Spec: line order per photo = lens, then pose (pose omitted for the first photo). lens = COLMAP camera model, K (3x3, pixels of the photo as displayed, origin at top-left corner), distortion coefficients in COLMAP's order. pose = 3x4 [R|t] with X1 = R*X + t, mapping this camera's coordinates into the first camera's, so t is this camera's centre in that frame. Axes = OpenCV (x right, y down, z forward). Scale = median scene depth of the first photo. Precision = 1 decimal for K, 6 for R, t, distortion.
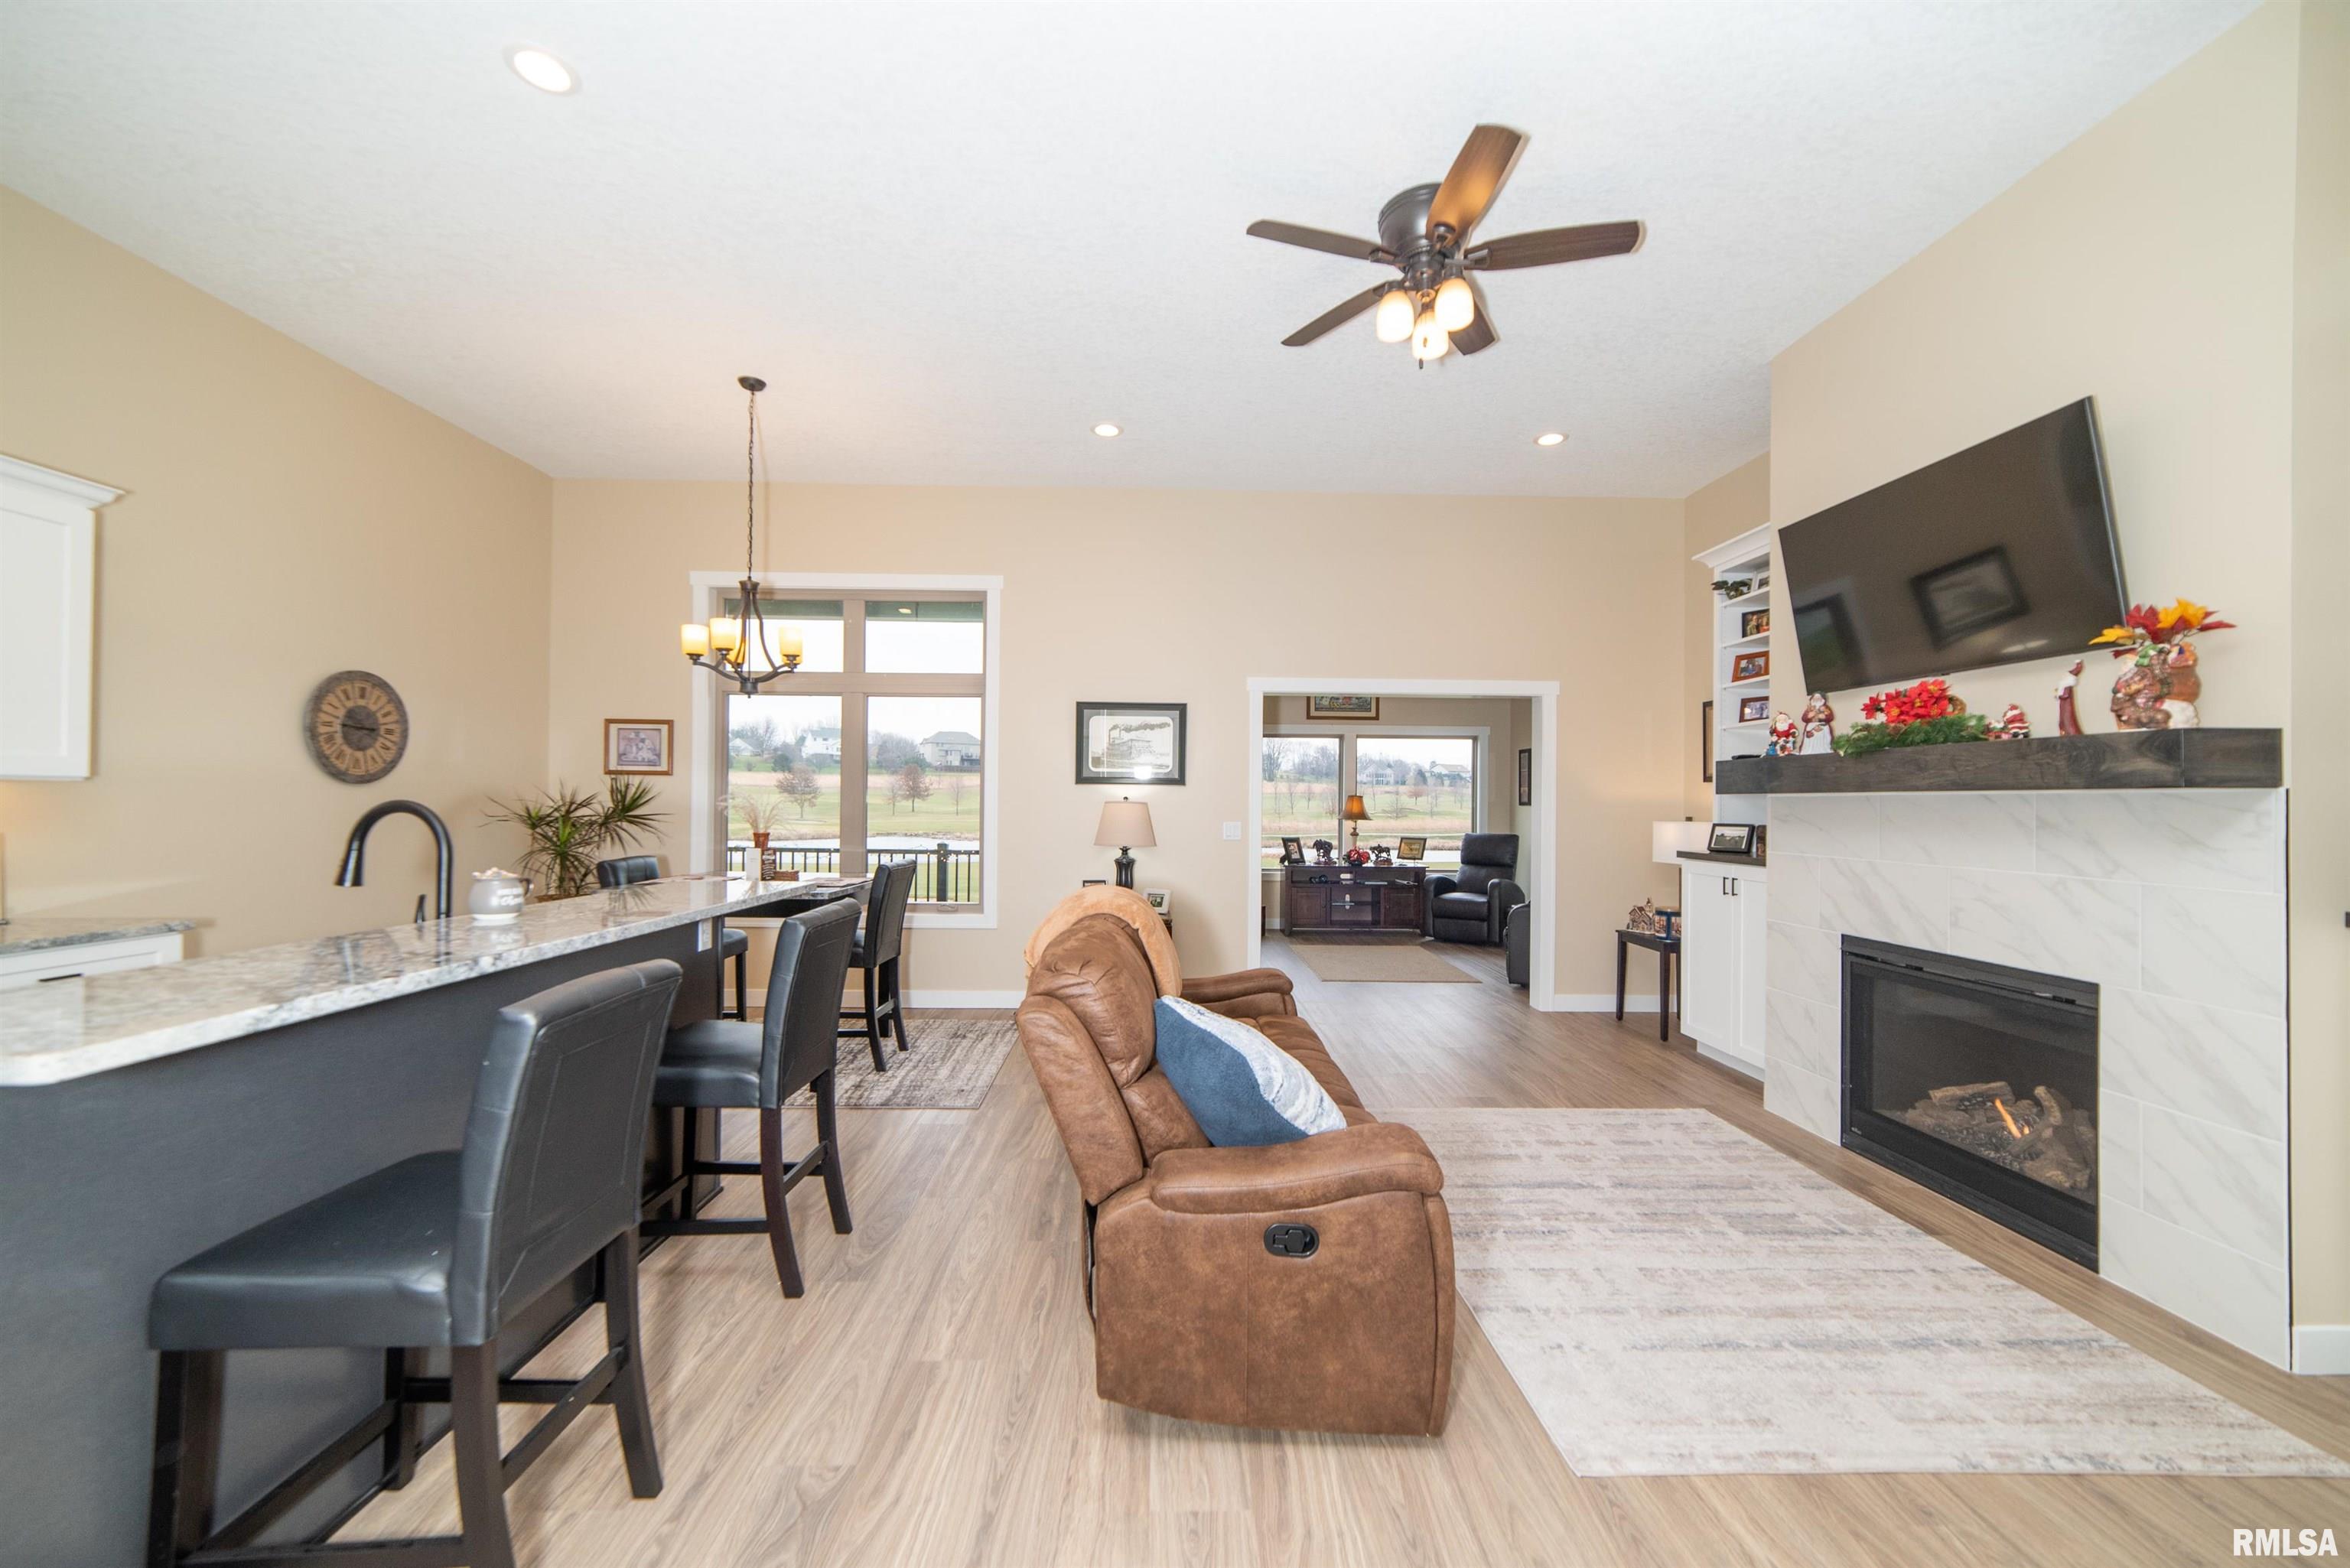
lens RADIAL K [[897.1, 0, 1160.2], [0, 897.1, 794.9], [0, 0, 1]] dist [-0.002594, 0.002211]
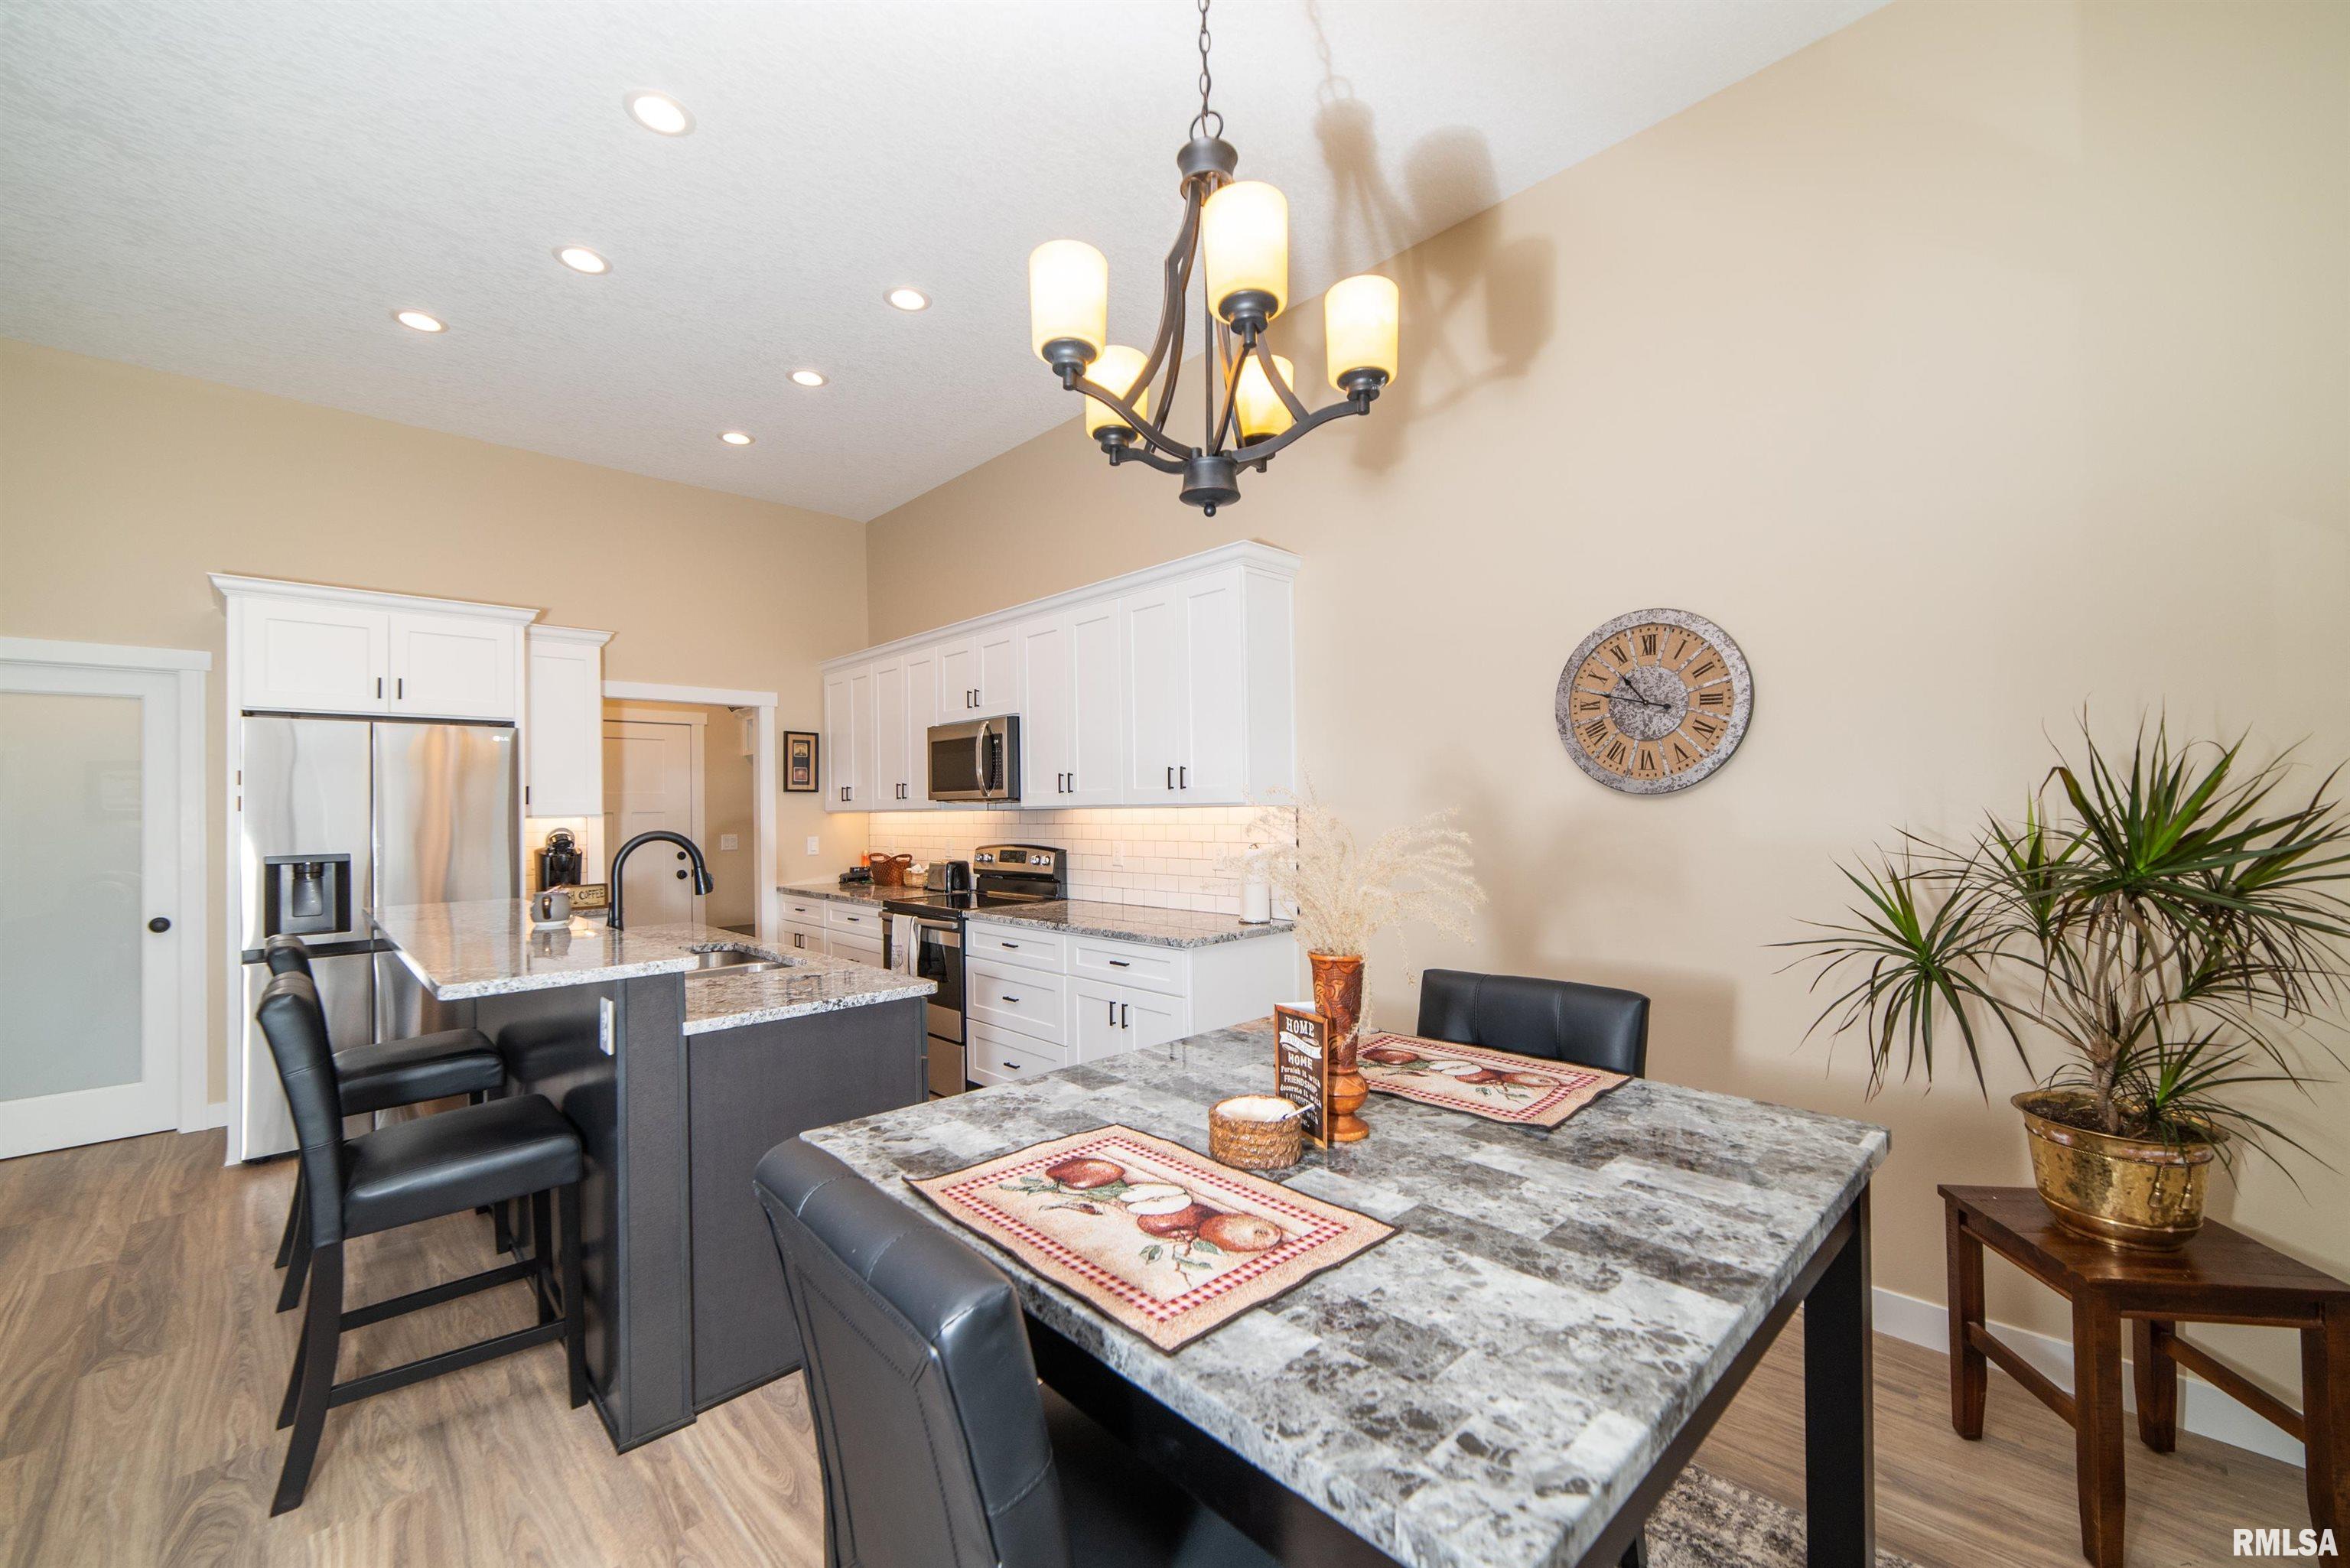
lens RADIAL K [[897.1, 0, 1219.7], [0, 897.1, 801.9], [0, 0, 1]] dist [-0.002594, 0.002211]
pose [[-0.695372, -0.004522, -0.718635, -0.245668], [0.013462, 0.999723, -0.019317, 0.000715], [0.718523, -0.023107, -0.695119, 1.207716]]
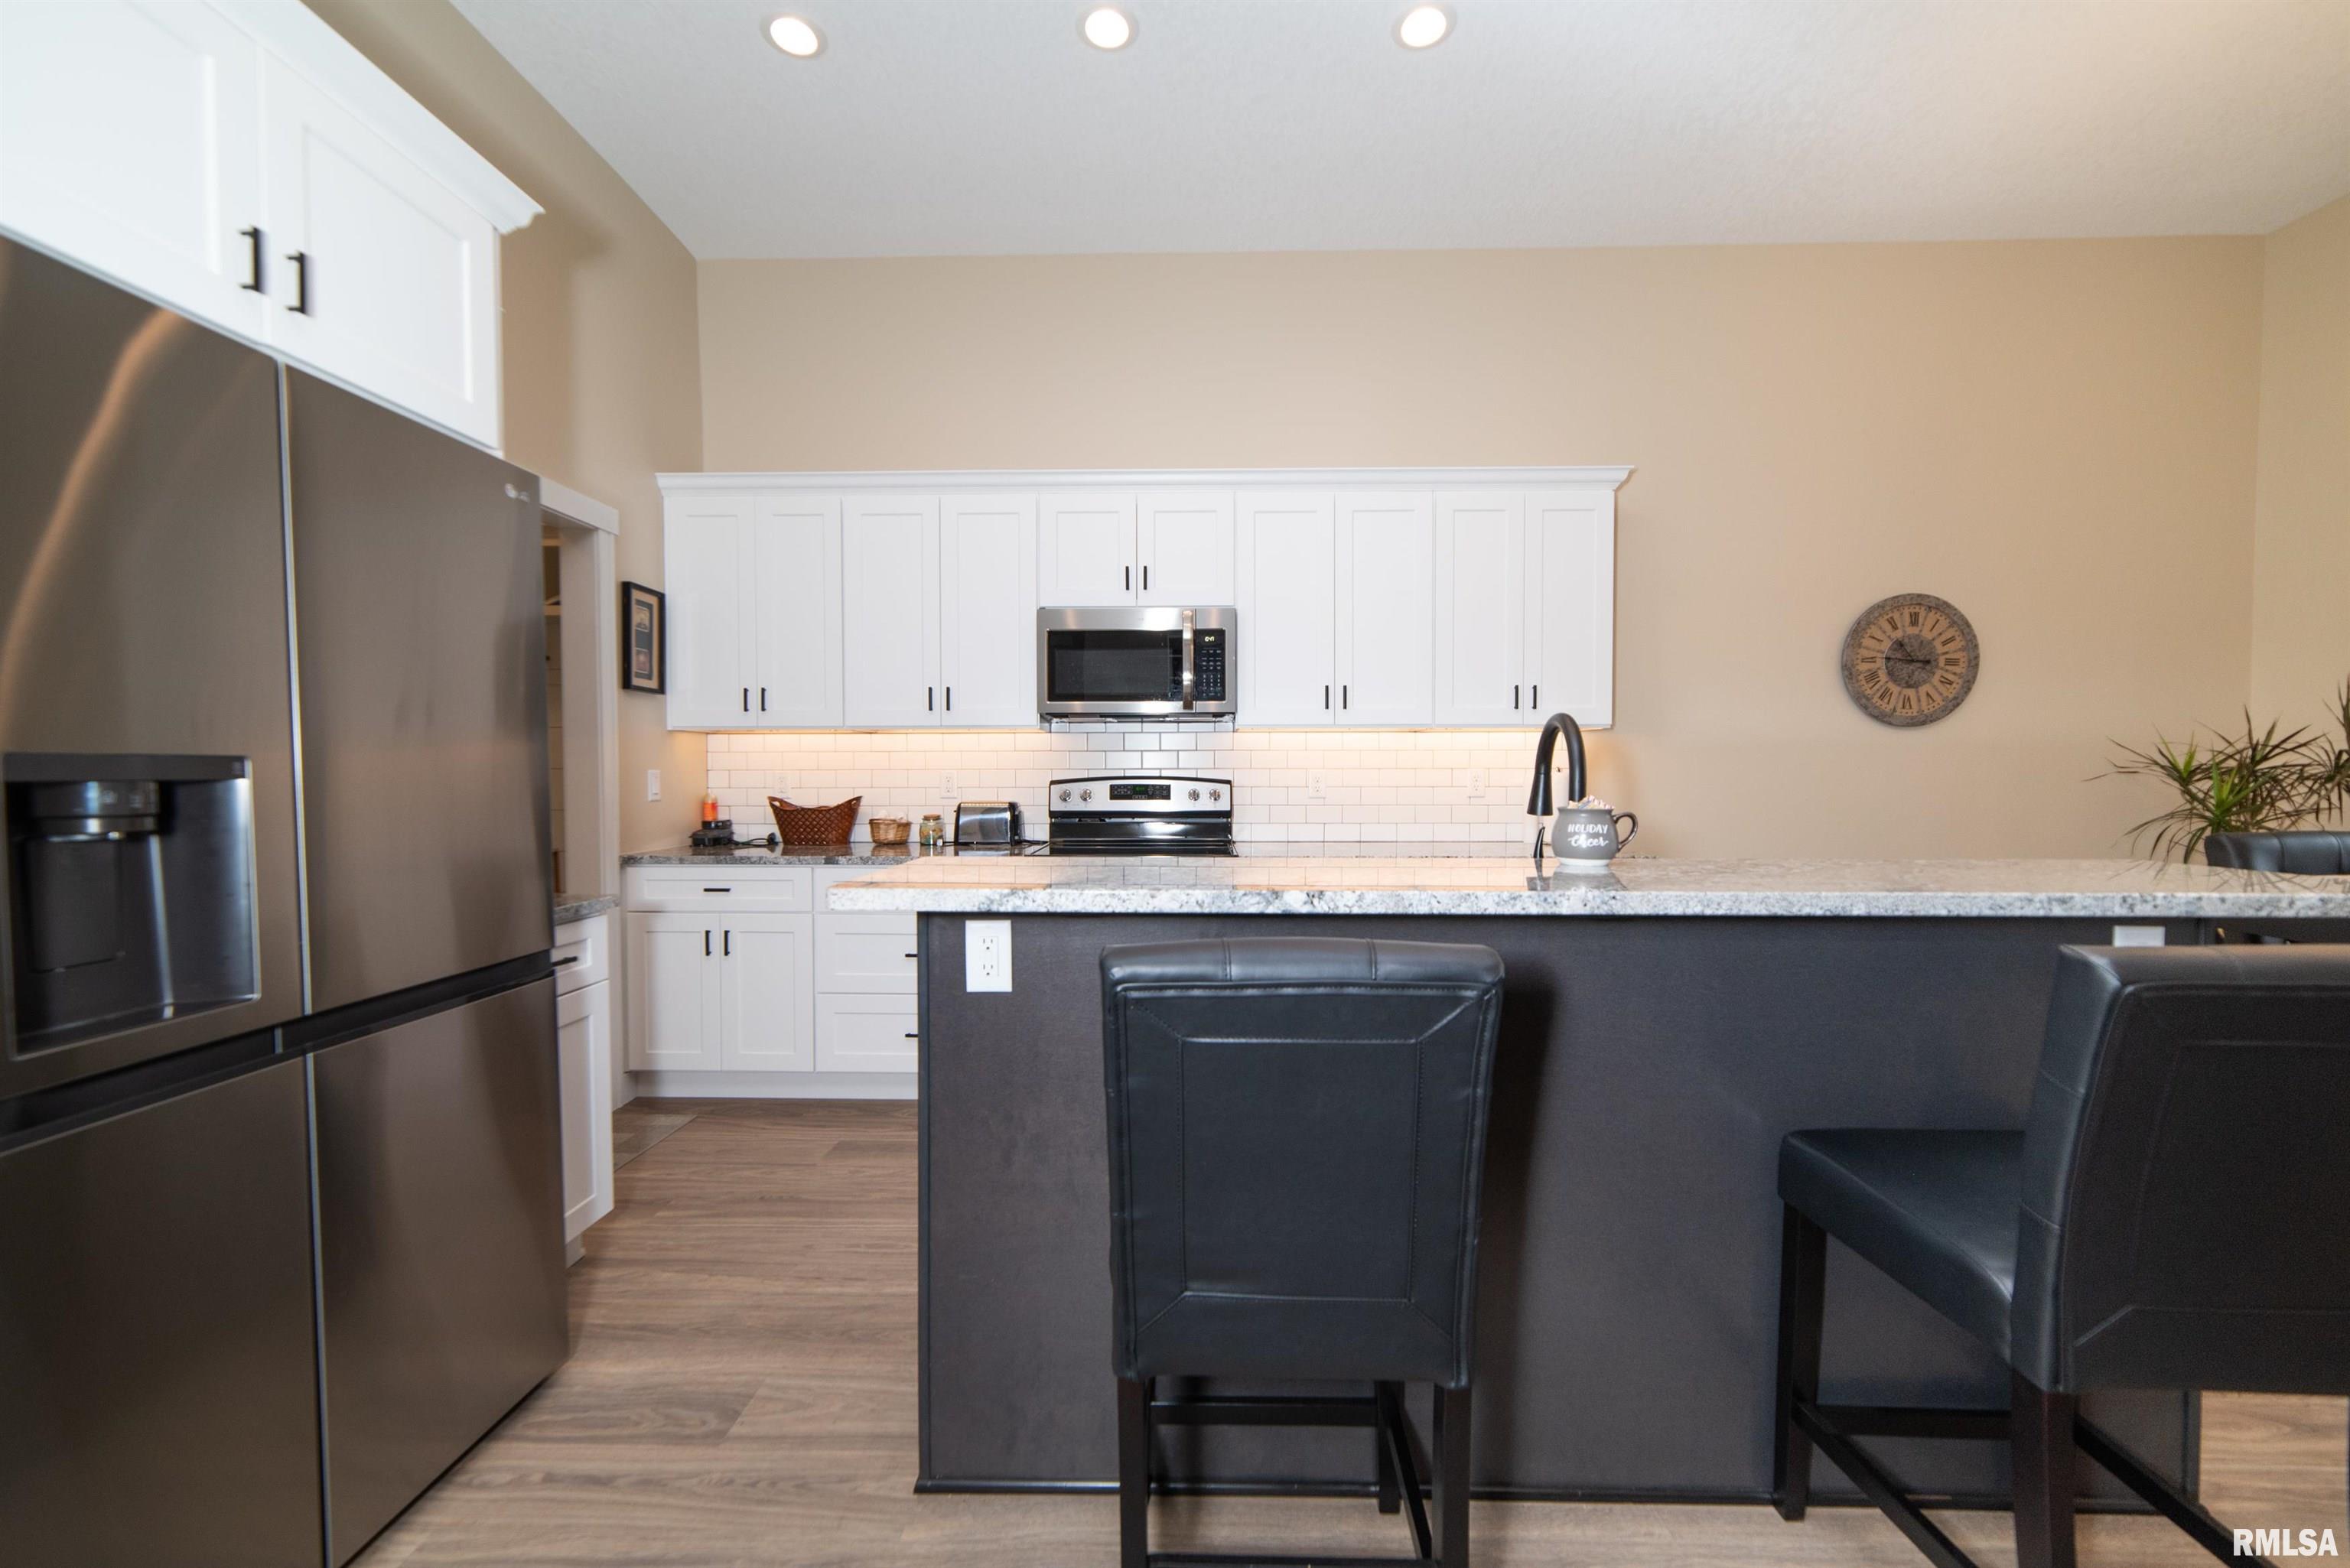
lens RADIAL K [[897.1, 0, 1192.4], [0, 897.1, 801.5], [0, 0, 1]] dist [-0.002594, 0.002211]
pose [[-0.029604, 0.023259, -0.999291, -0.014409], [0.009151, 0.999694, 0.022998, 0.033184], [0.999520, -0.008463, -0.029808, 0.337620]]
